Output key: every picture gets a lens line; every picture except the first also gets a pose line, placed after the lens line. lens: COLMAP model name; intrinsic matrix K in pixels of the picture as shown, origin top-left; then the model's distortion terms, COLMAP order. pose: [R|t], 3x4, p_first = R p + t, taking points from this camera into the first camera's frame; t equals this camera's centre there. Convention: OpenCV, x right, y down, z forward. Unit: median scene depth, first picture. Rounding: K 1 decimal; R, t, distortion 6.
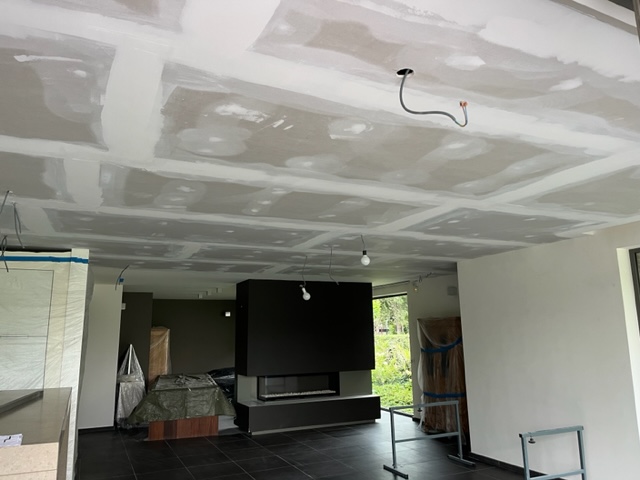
lens RADIAL K [[483.0, 0, 320.4], [0, 483.0, 240.2], [0, 0, 1]] dist [0.067767, -0.089668]
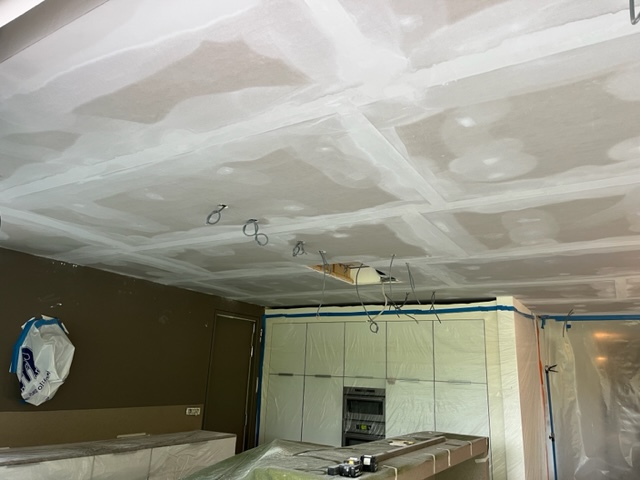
lens RADIAL K [[483.0, 0, 320.7], [0, 483.0, 242.7], [0, 0, 1]] dist [0.067767, -0.089668]
pose [[0.556137, -0.181752, -0.810973, 0.215298], [0.108149, 0.983324, -0.146213, 0.022806], [0.824024, -0.006392, 0.566519, 0.185744]]
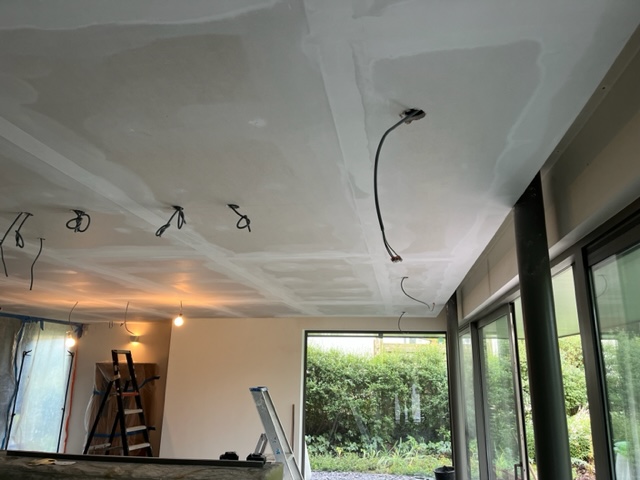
lens RADIAL K [[483.0, 0, 323.8], [0, 483.0, 240.8], [0, 0, 1]] dist [0.067767, -0.089668]
pose [[0.553232, 0.230524, 0.800495, -1.066271], [-0.179647, 0.971352, -0.155570, -0.044527], [-0.813425, -0.057740, 0.578796, -0.014215]]
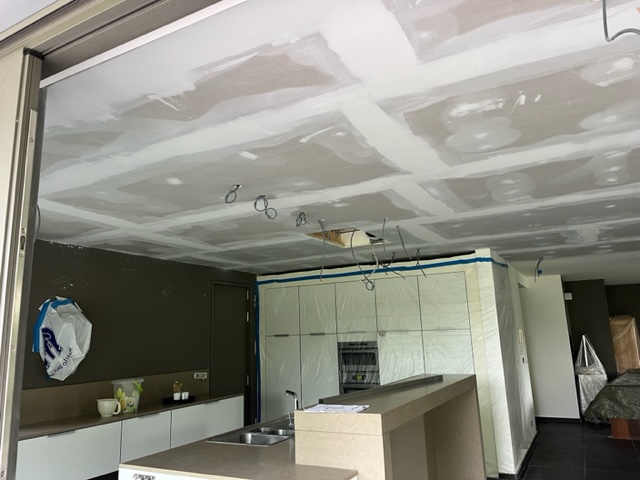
lens RADIAL K [[483.0, 0, 315.3], [0, 483.0, 237.9], [0, 0, 1]] dist [0.067767, -0.089668]
pose [[0.587419, -0.165364, -0.792208, 0.253048], [0.177653, 0.981373, -0.073121, 0.010119], [0.789543, -0.097786, 0.605854, 0.069119]]
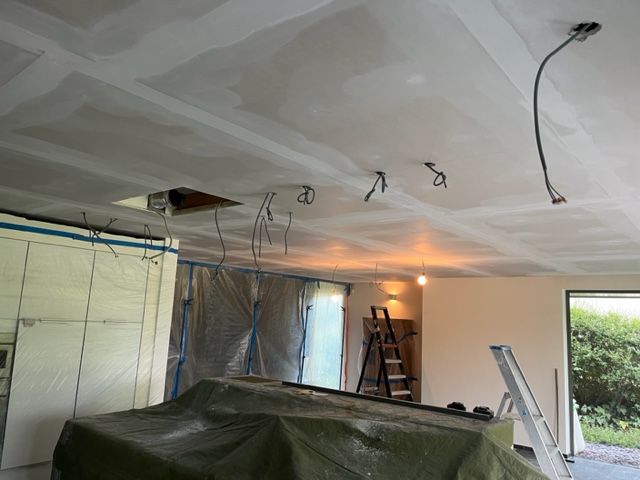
lens RADIAL K [[483.0, 0, 318.4], [0, 483.0, 241.4], [0, 0, 1]] dist [0.067767, -0.089668]
pose [[0.902089, 0.125020, 0.413045, -1.014865], [-0.142470, 0.989731, 0.011584, -0.052232], [-0.407355, -0.069297, 0.910637, -0.091341]]
